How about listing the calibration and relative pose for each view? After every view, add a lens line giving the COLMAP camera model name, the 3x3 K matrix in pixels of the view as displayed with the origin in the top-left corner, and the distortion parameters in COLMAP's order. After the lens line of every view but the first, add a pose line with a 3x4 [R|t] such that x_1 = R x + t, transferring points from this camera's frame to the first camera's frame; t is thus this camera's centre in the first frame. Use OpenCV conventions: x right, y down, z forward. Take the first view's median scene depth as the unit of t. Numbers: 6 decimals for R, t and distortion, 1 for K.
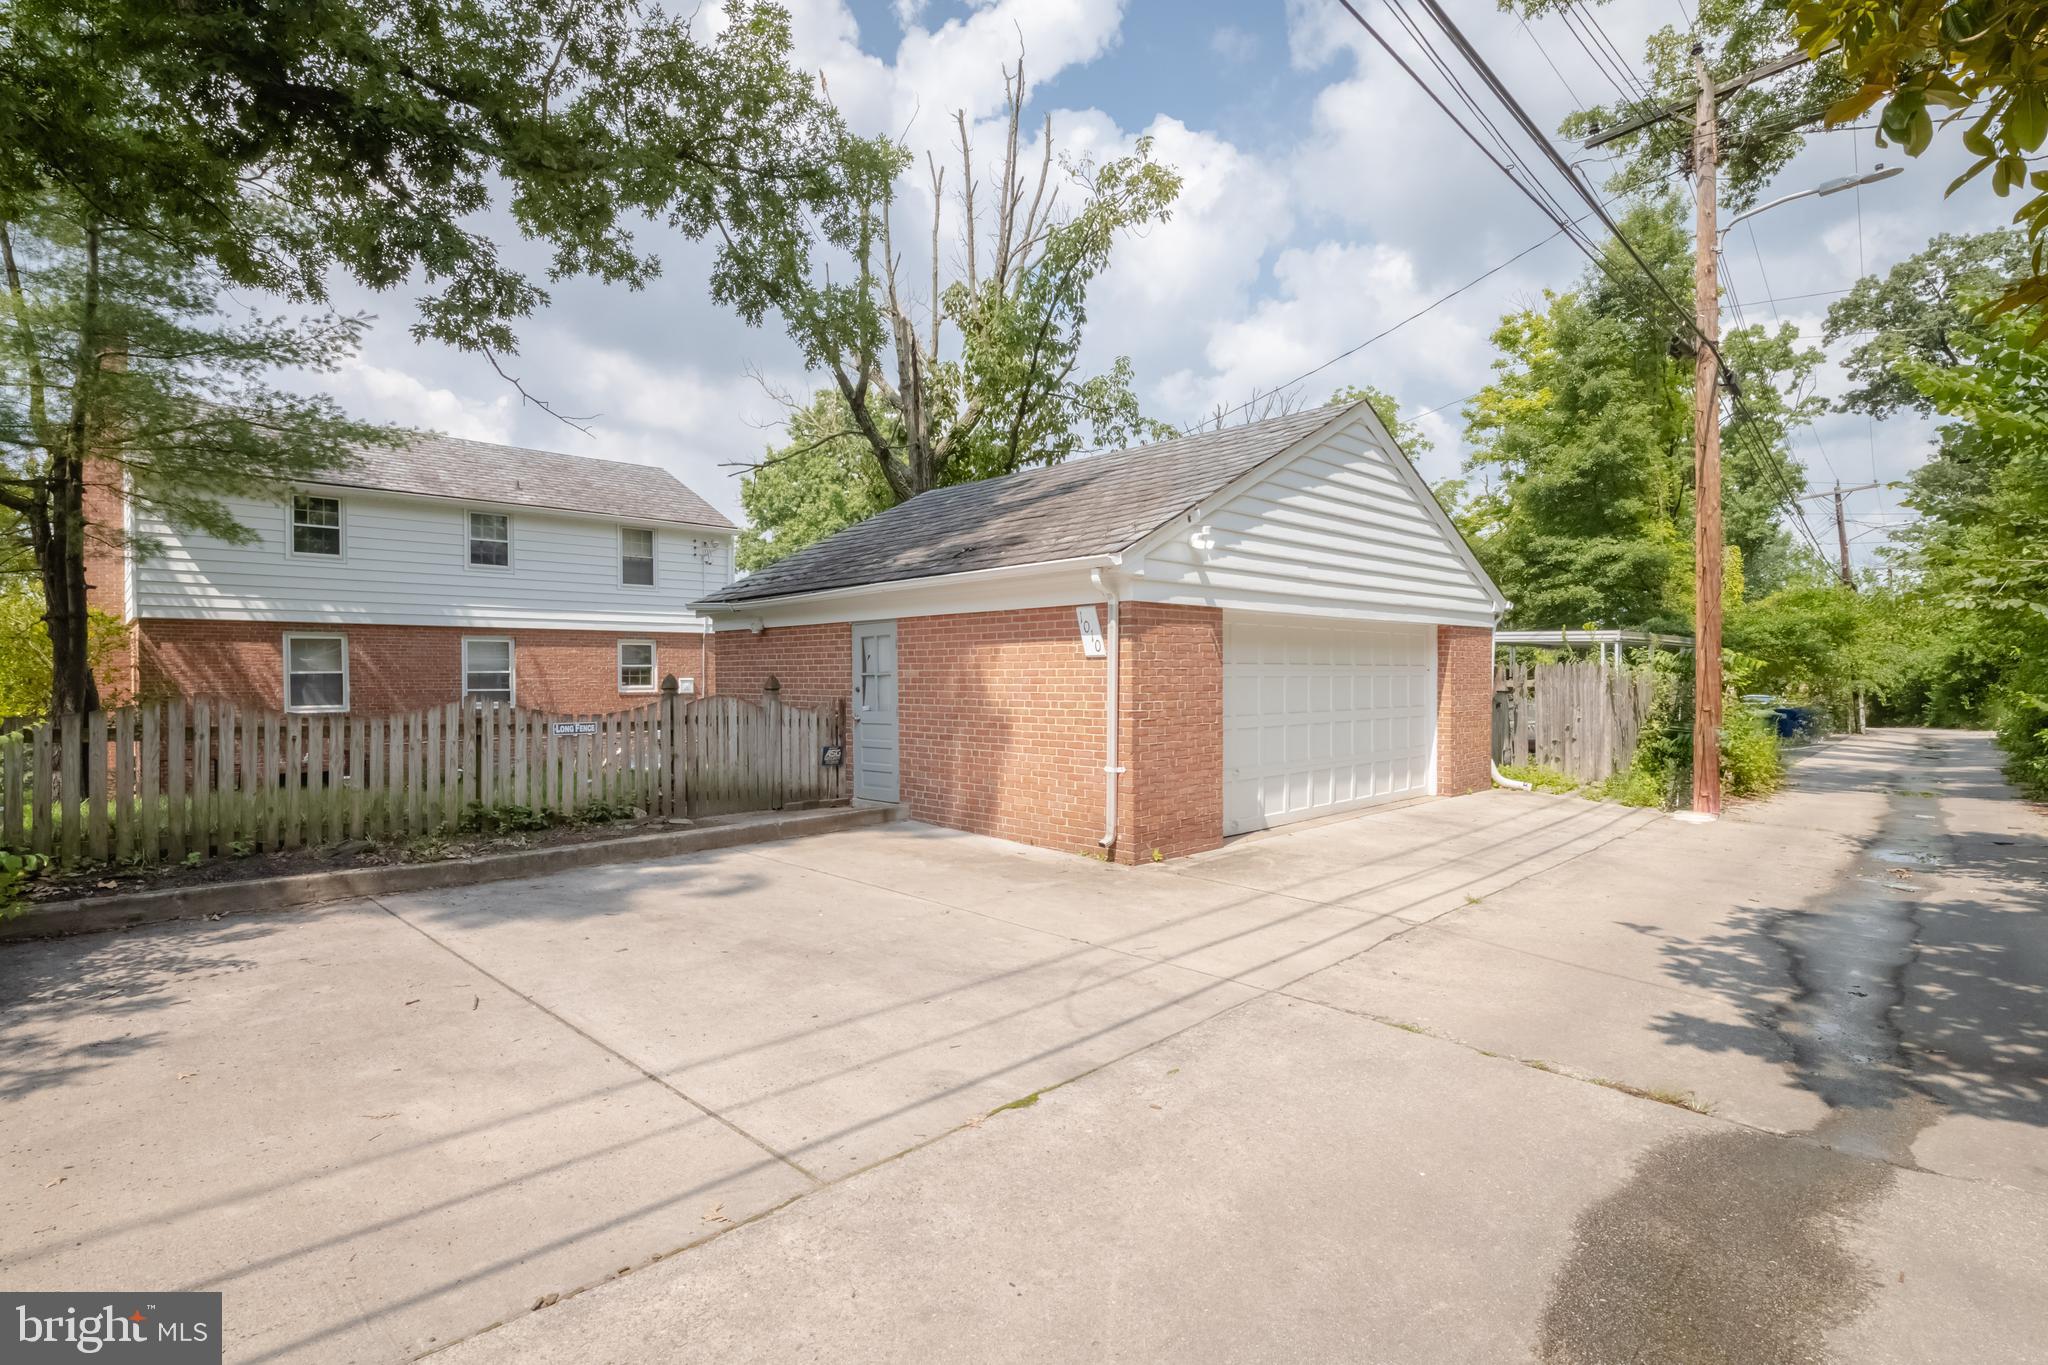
lens RADIAL K [[980.1, 0, 1027.0], [0, 980.1, 686.7], [0, 0, 1]] dist [-0.009110, -0.000850]
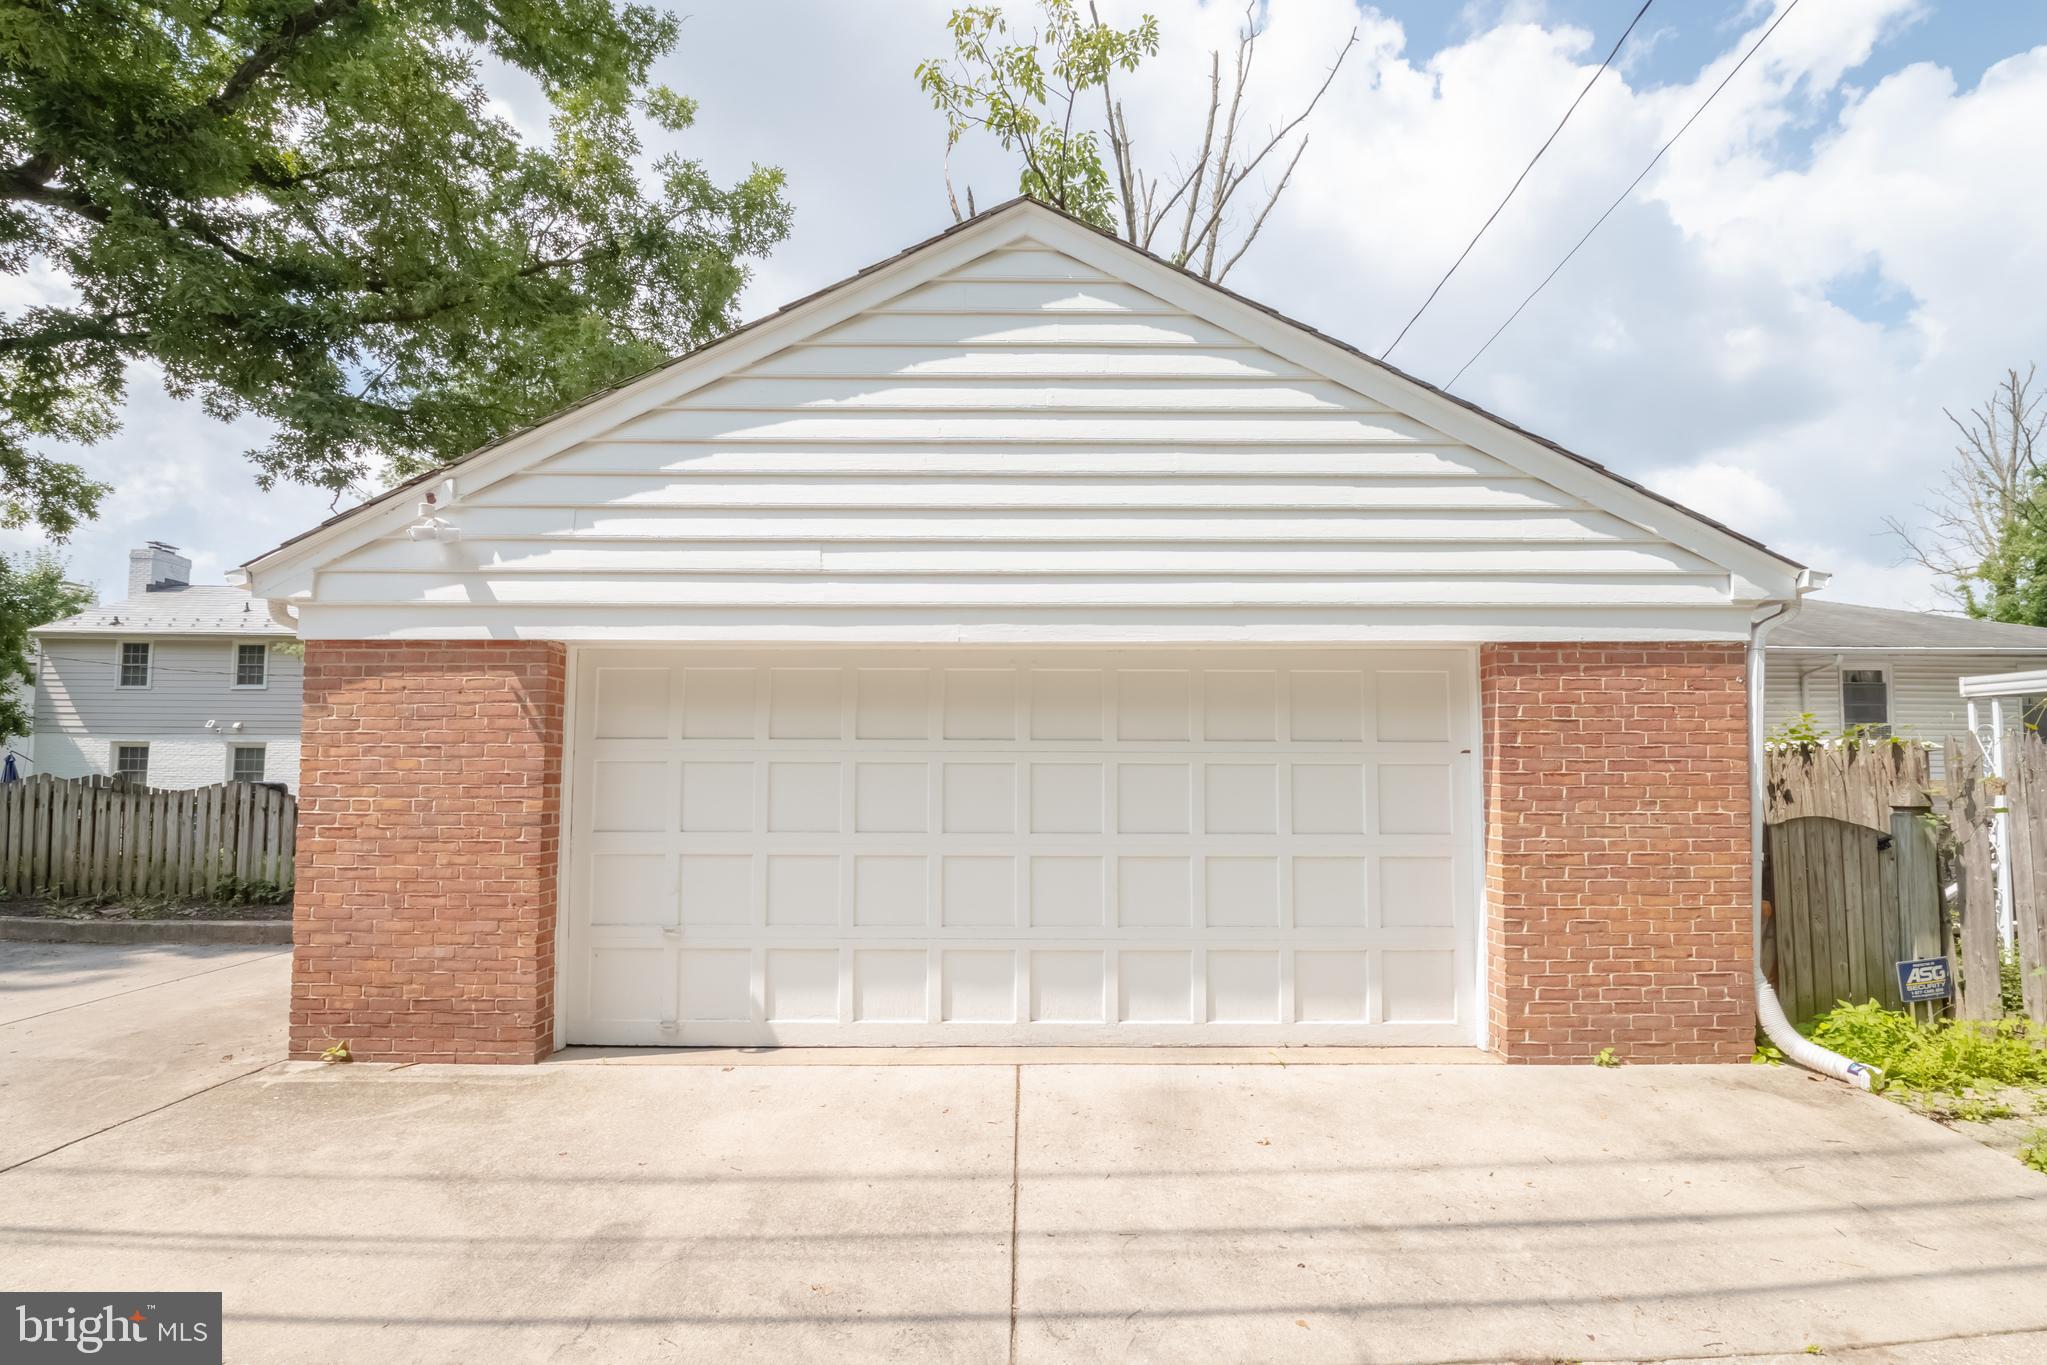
lens RADIAL K [[904.4, 0, 996.1], [0, 904.4, 728.5], [0, 0, 1]] dist [-0.018174, -0.000227]
pose [[0.718076, -0.033520, -0.695157, 0.794561], [-0.014252, 0.997922, -0.062841, 0.001063], [0.695819, 0.055032, 0.716106, 0.846394]]
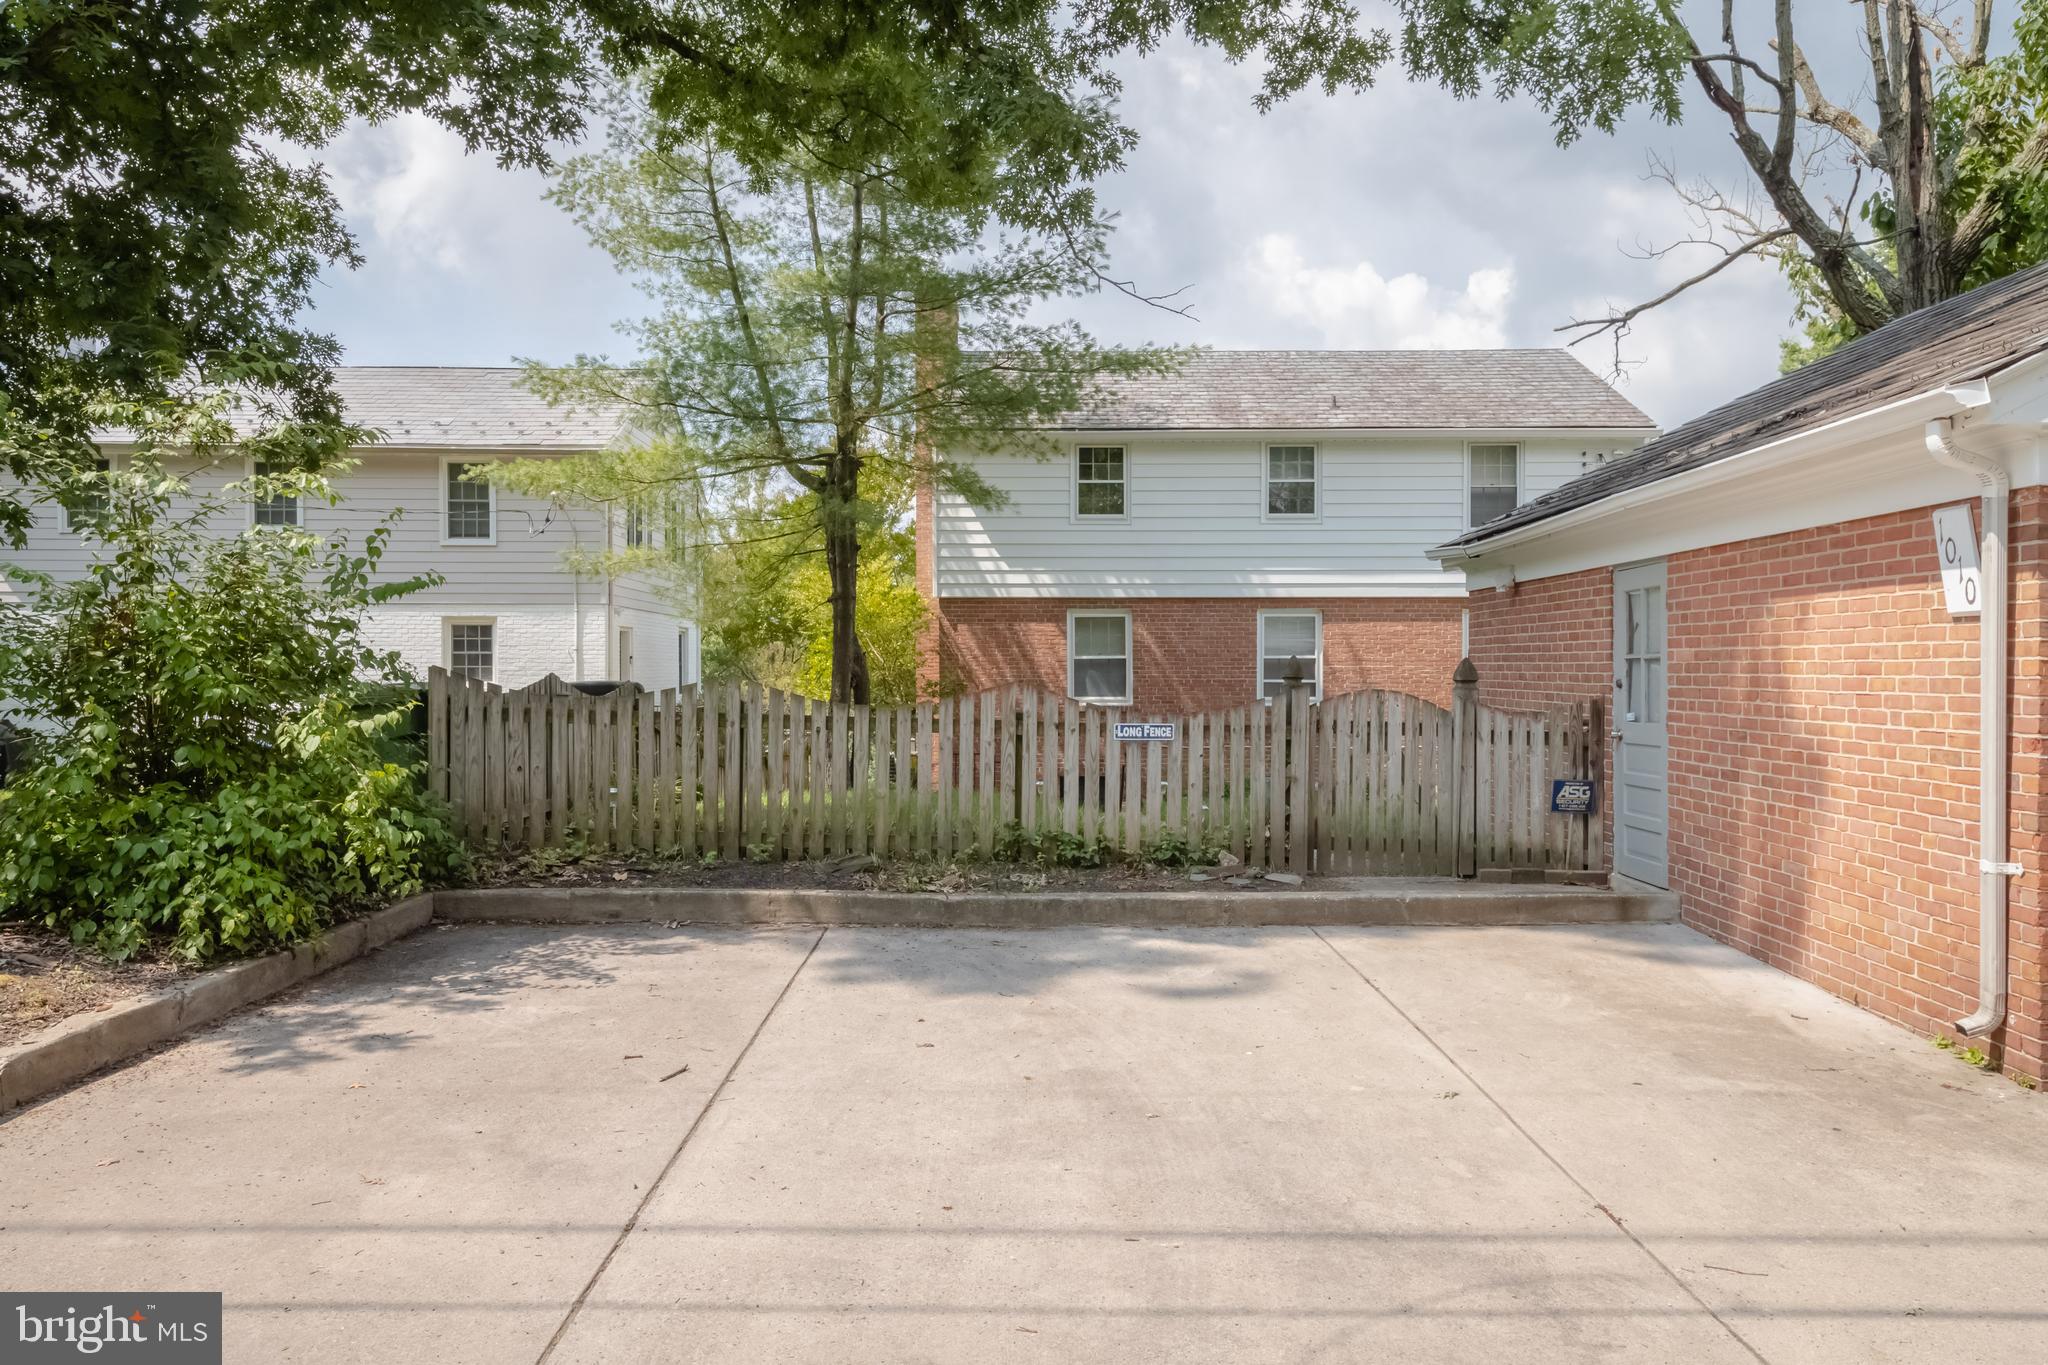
lens RADIAL K [[1439.7, 0, 1029.7], [0, 1439.7, 678.0], [0, 0, 1]] dist [0.025101, -0.002289]
pose [[0.705046, 0.010083, -0.709090, 0.236390], [-0.011938, 0.999926, 0.002349, 0.002240], [0.709061, 0.006810, 0.705114, 0.209007]]
